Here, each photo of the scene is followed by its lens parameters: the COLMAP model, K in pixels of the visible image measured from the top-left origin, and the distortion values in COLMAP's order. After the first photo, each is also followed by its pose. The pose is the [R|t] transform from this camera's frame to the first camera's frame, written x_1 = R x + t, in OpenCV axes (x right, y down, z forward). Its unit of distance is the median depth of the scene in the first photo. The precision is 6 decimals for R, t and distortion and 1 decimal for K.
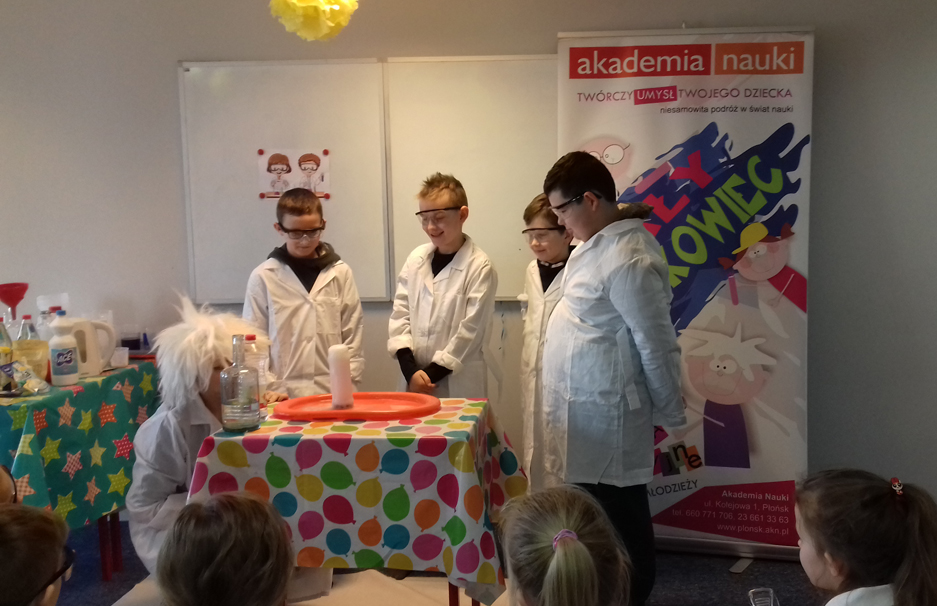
lens RADIAL K [[1003.4, 0, 530.5], [0, 1003.4, 290.1], [0, 0, 1]] dist [0.102329, -0.244183]
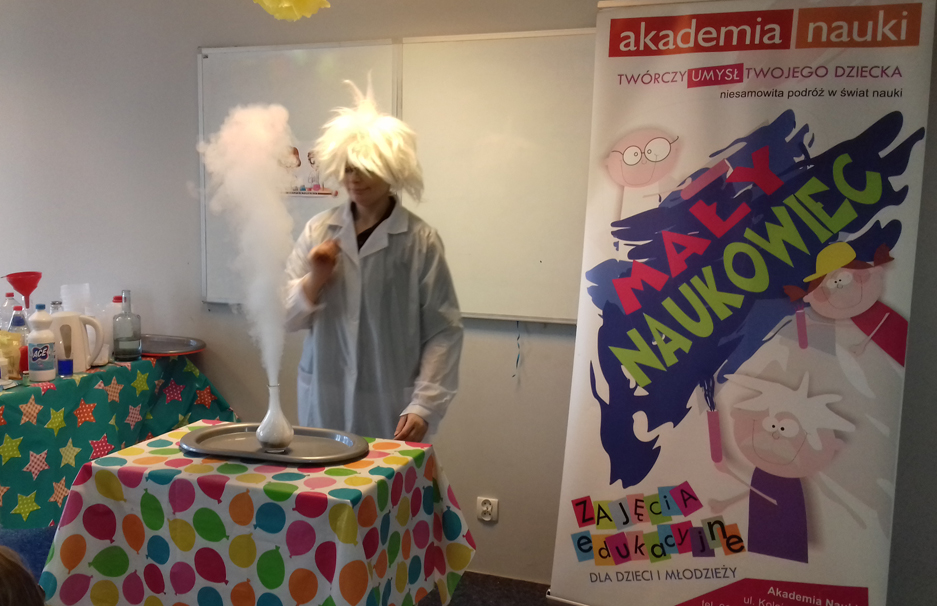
lens RADIAL K [[1005.1, 0, 383.8], [0, 1005.1, 289.3], [0, 0, 1]] dist [0.094921, -0.214794]
pose [[0.945984, 0.056187, -0.319308, 0.145060], [-0.053738, 0.998419, 0.016484, -0.025562], [0.319729, 0.001565, 0.947508, 0.165968]]
